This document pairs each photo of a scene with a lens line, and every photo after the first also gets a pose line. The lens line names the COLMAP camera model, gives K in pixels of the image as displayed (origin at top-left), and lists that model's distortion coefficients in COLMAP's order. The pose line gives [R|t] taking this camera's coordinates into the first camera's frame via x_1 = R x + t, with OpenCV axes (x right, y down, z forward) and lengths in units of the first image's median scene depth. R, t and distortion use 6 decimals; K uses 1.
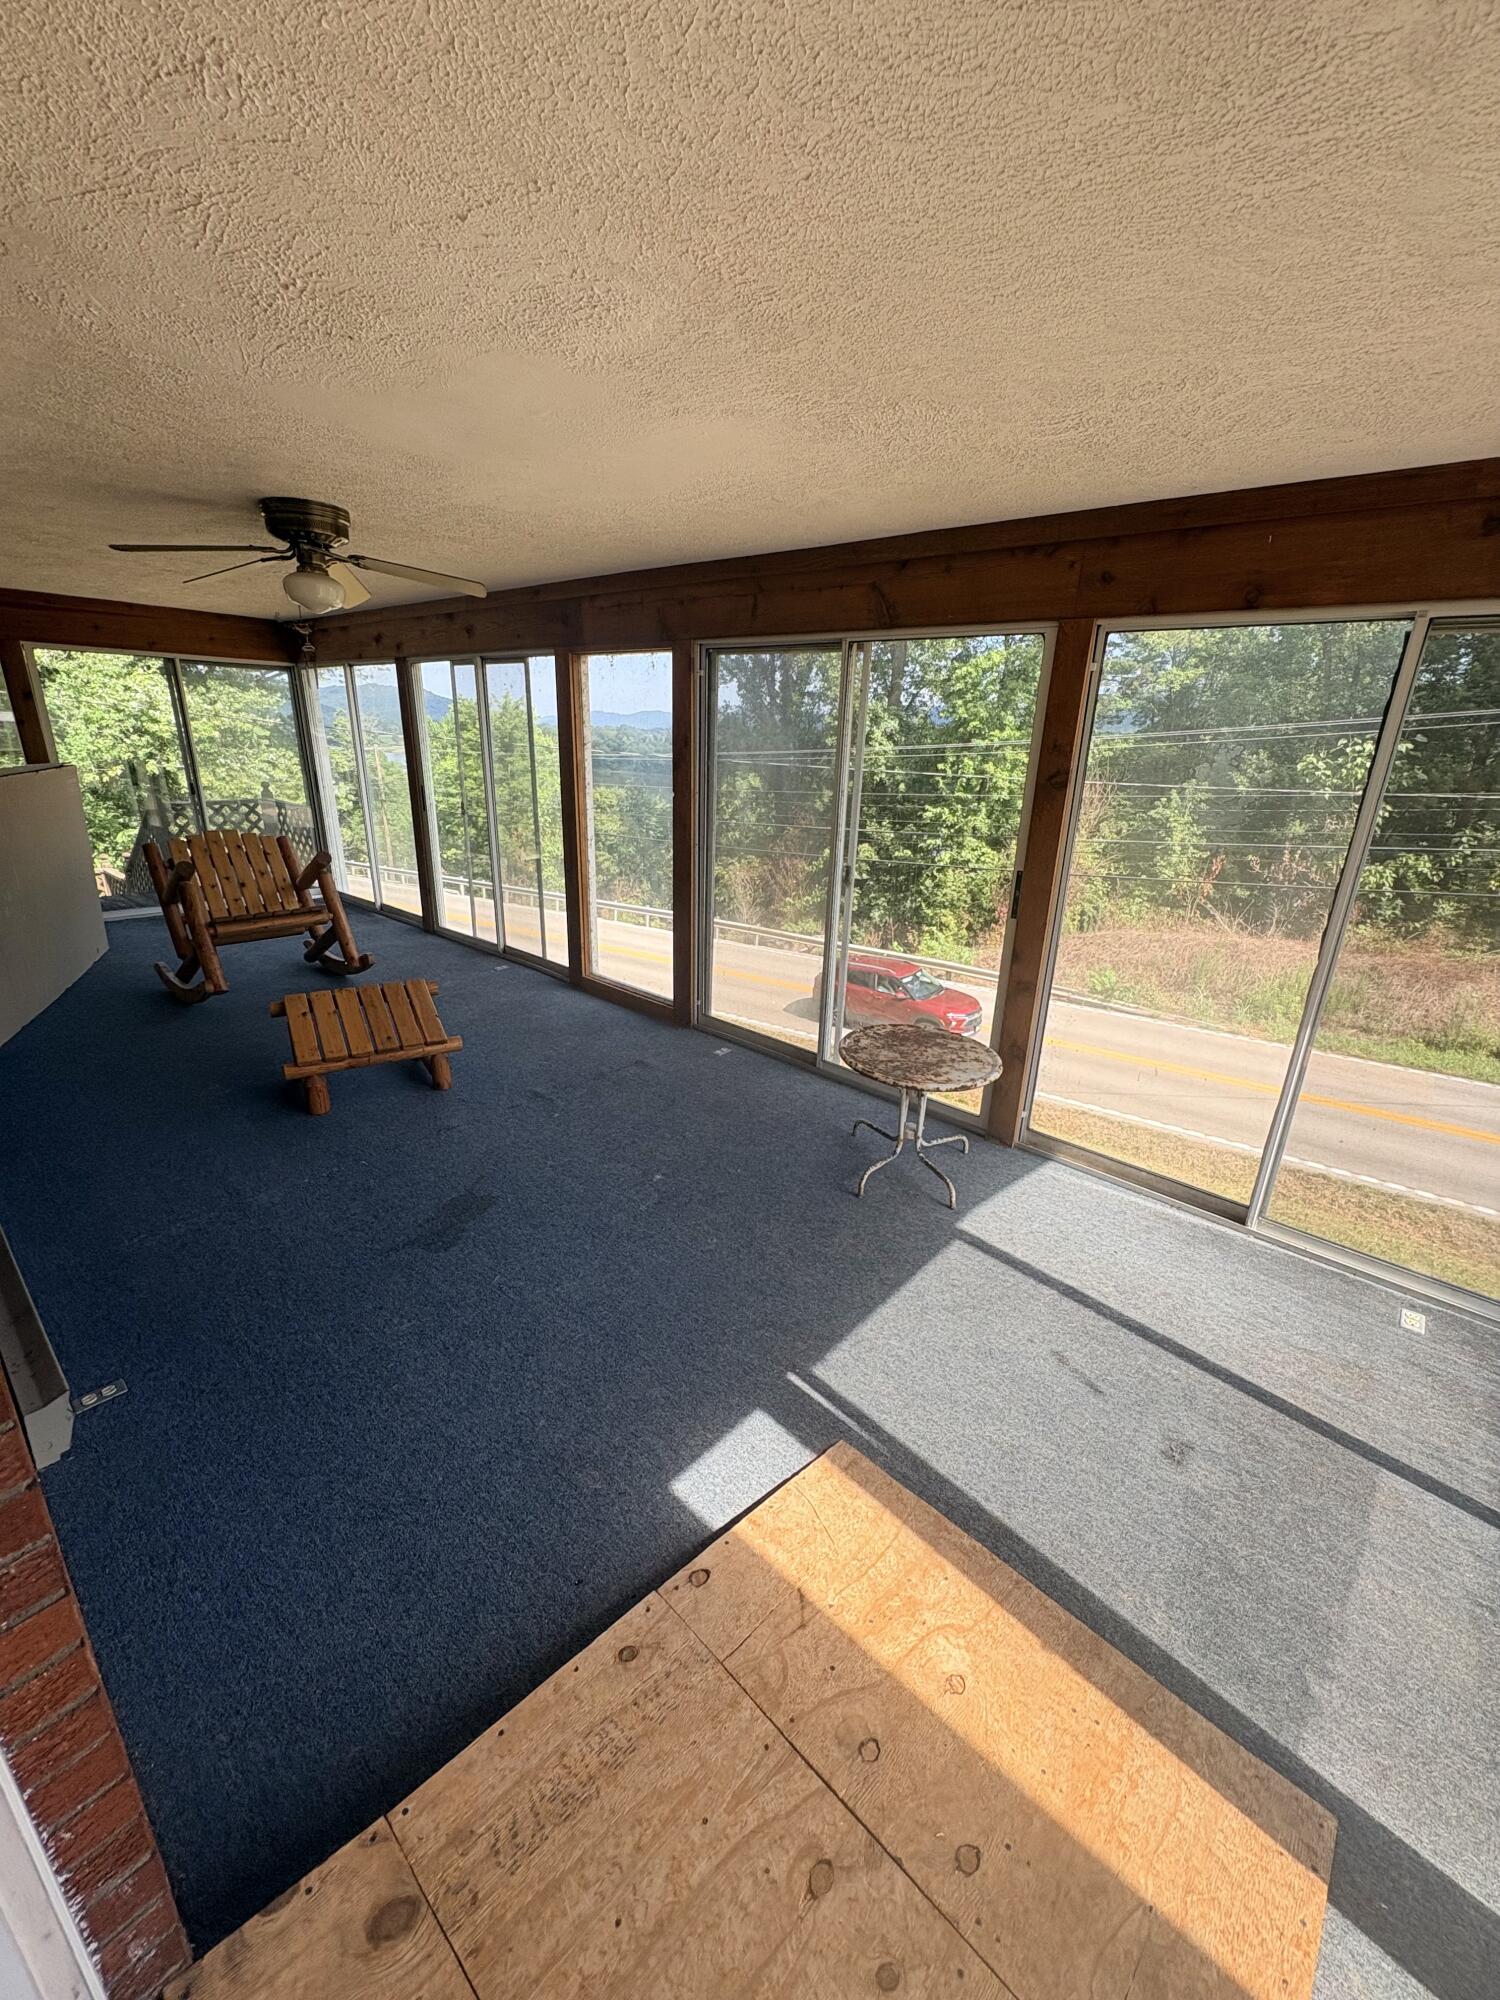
lens RADIAL K [[797.4, 0, 753.0], [0, 797.4, 999.5], [0, 0, 1]] dist [0.000616, -0.000458]
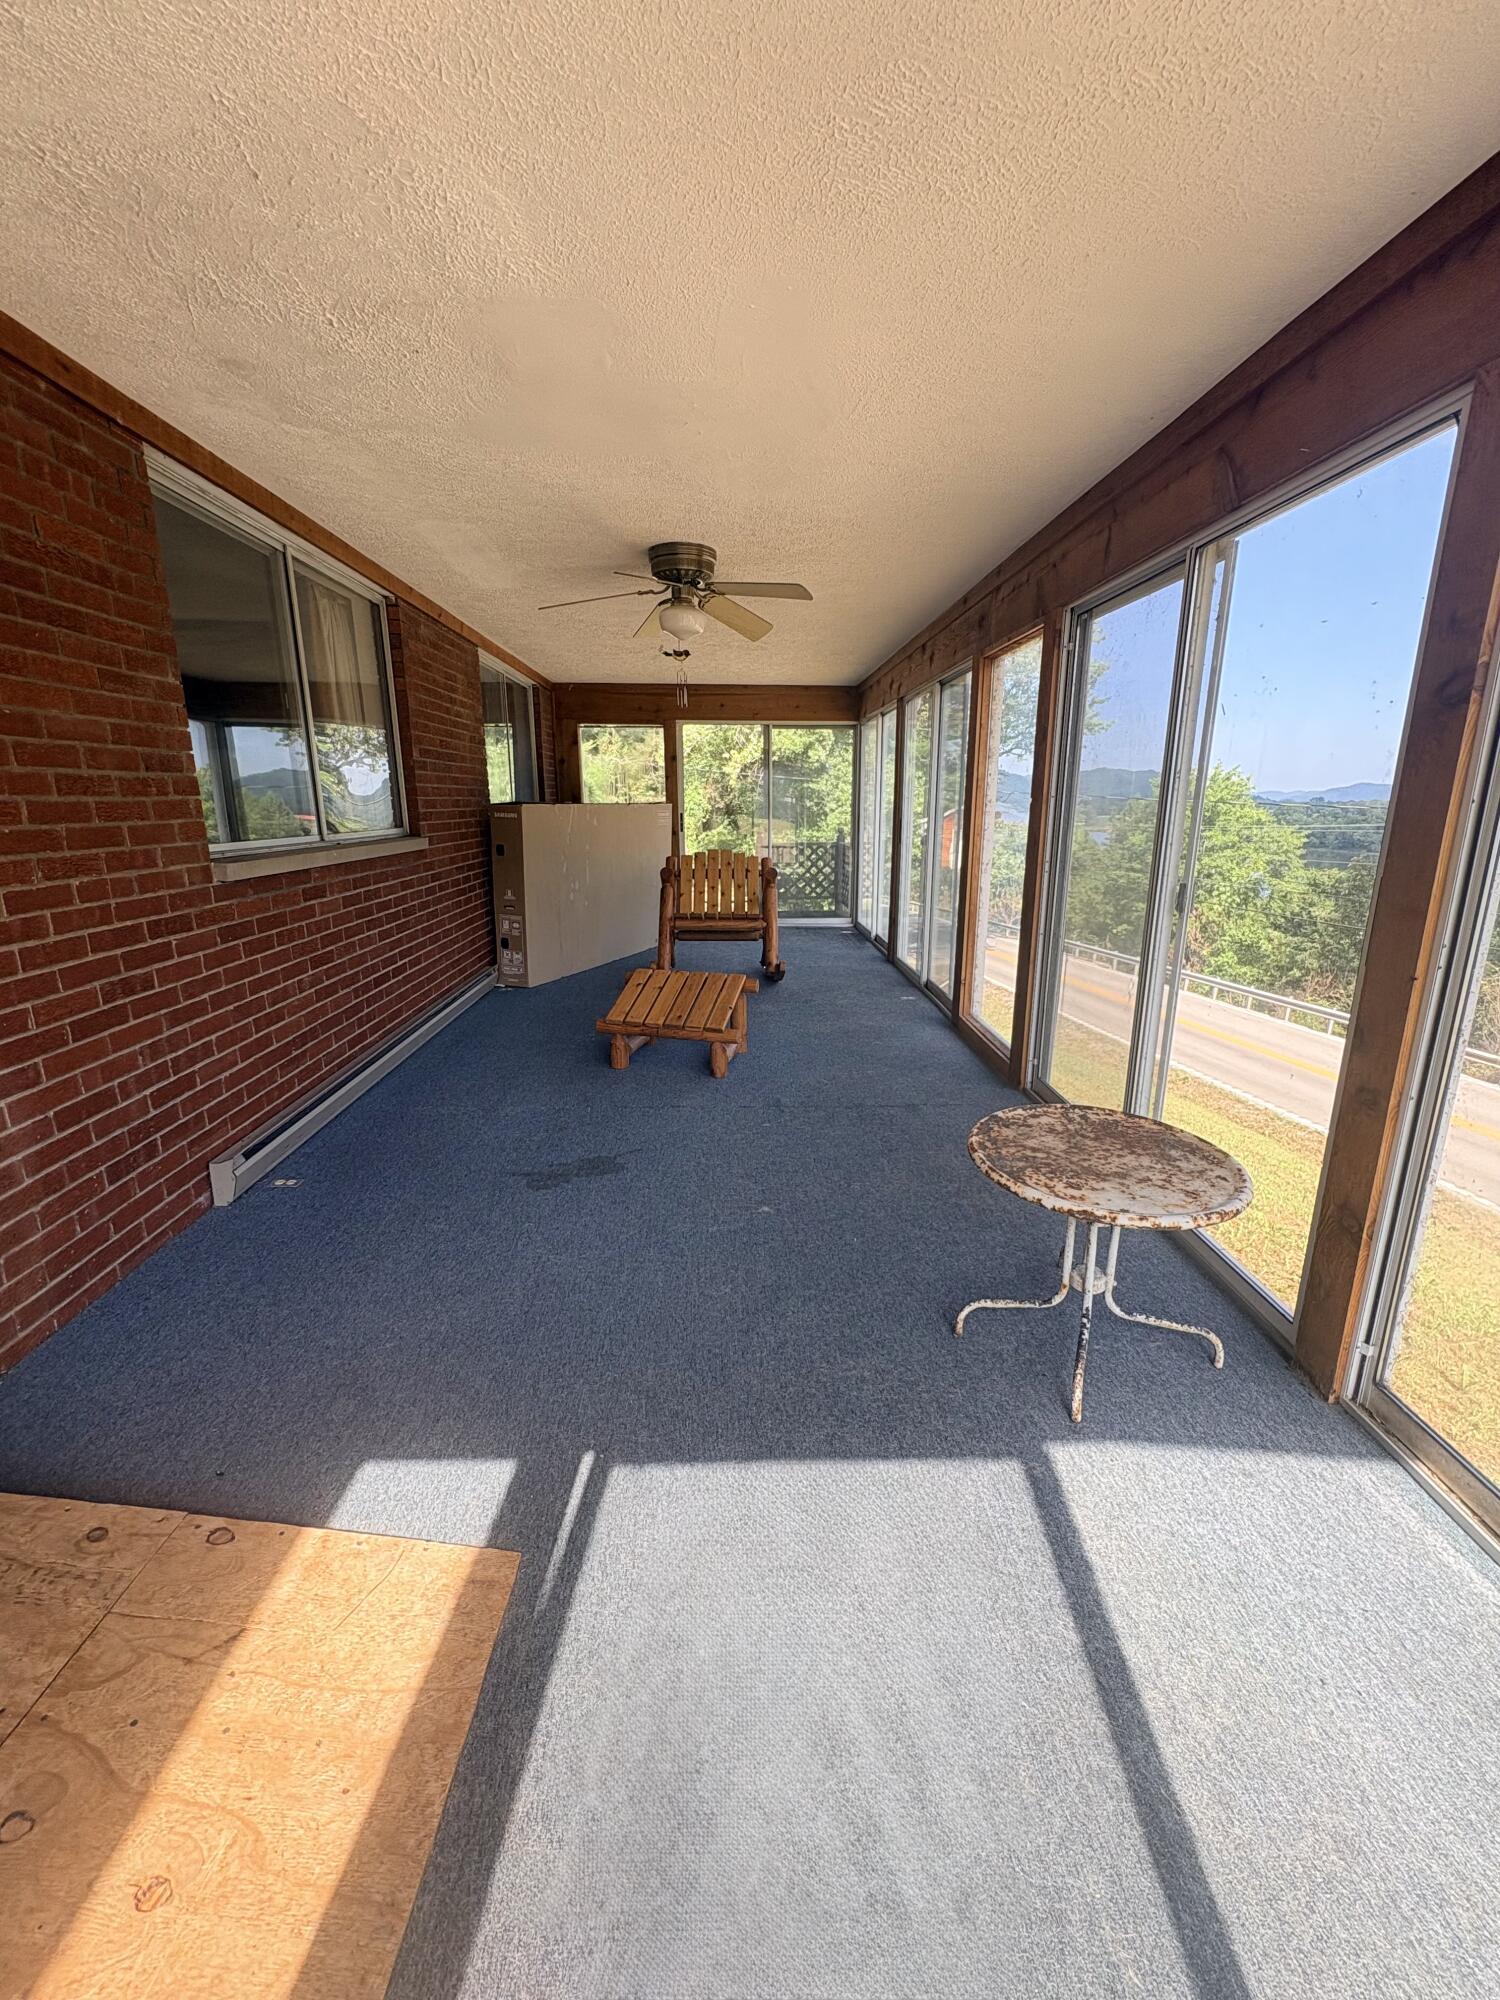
lens RADIAL K [[797.4, 0, 753.0], [0, 797.4, 999.5], [0, 0, 1]] dist [0.000616, -0.000458]
pose [[0.680558, 0.145549, -0.718092, 0.282486], [-0.212980, 0.977049, -0.003811, 0.005835], [0.701056, 0.155533, 0.695938, 0.224866]]
